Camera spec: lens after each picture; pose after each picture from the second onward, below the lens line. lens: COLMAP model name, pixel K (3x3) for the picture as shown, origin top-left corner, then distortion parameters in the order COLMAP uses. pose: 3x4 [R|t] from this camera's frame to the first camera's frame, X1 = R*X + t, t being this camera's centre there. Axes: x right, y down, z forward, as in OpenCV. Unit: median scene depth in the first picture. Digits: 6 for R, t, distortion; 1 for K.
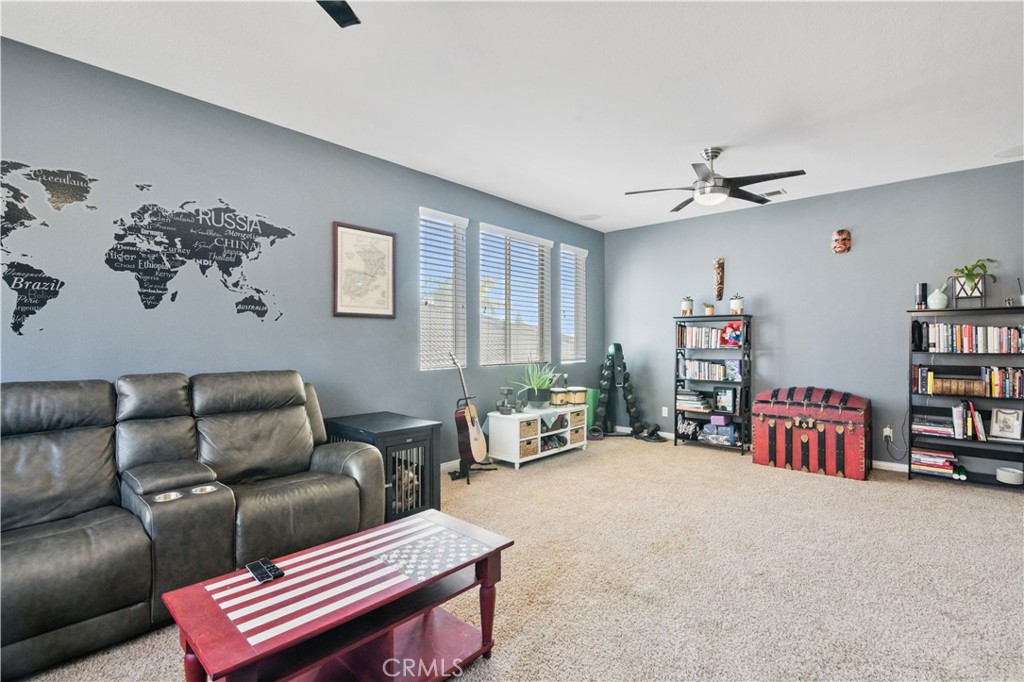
lens RADIAL K [[479.5, 0, 513.2], [0, 479.5, 341.9], [0, 0, 1]] dist [-0.017205, 0.000030]
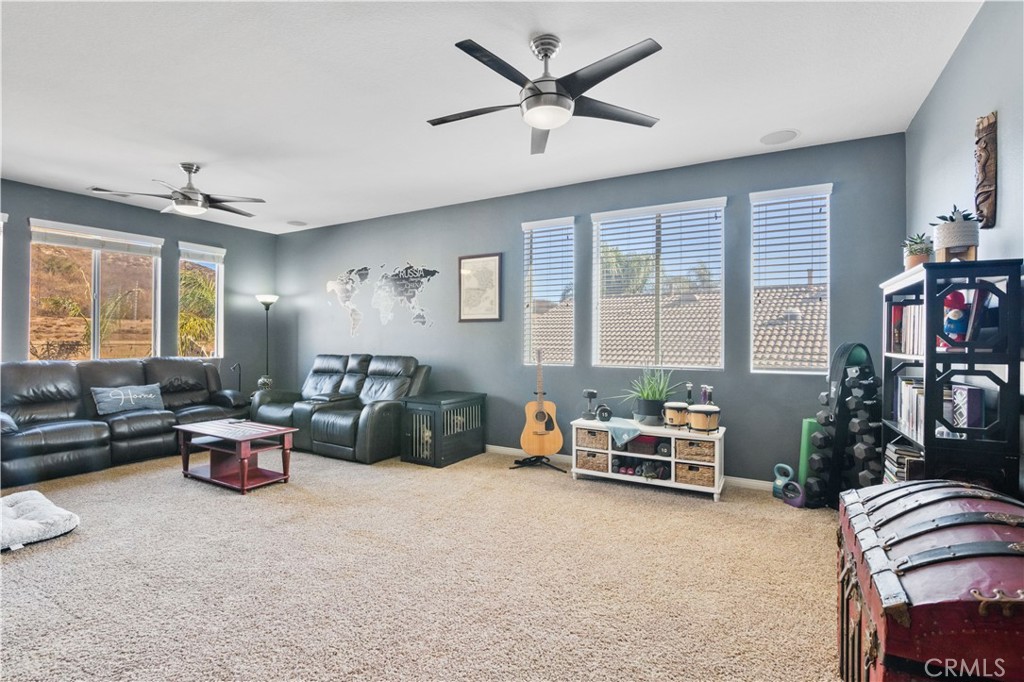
lens RADIAL K [[479.5, 0, 513.2], [0, 479.5, 341.9], [0, 0, 1]] dist [-0.017205, 0.000030]
pose [[0.209262, 0.004108, -0.977851, 1.083510], [-0.002475, 0.999990, 0.003672, 0.000677], [0.977857, 0.001652, 0.209270, 0.852376]]
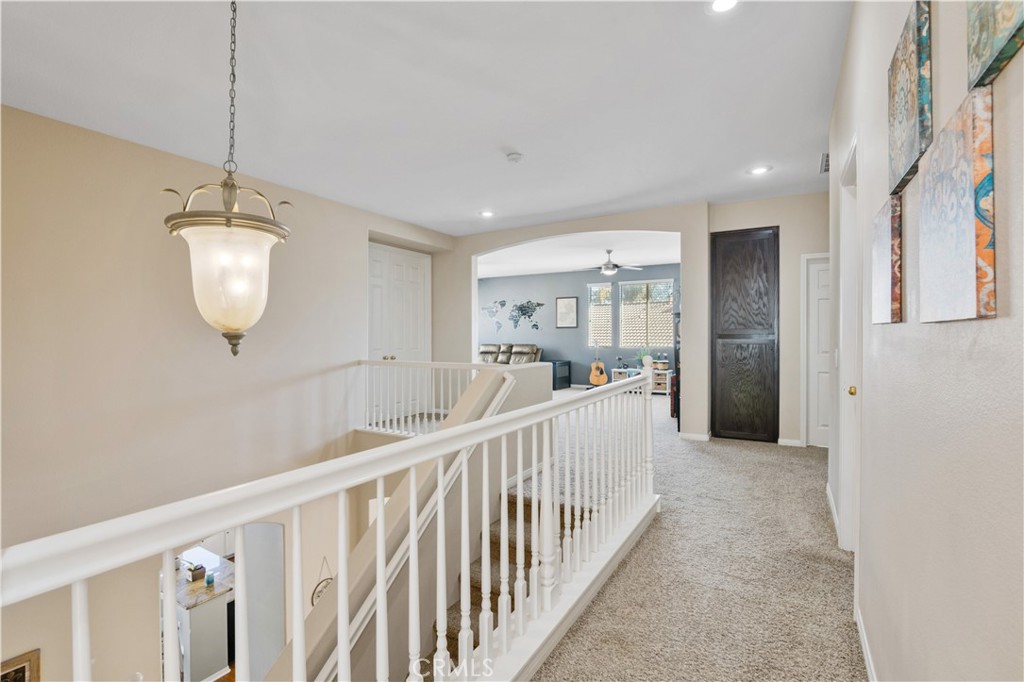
lens RADIAL K [[479.5, 0, 513.2], [0, 479.5, 341.9], [0, 0, 1]] dist [-0.017205, 0.000030]
pose [[0.176871, 0.014486, -0.984127, 2.651526], [0.008476, 0.999832, 0.016241, -0.017067], [0.984197, -0.011214, 0.176719, 0.167109]]
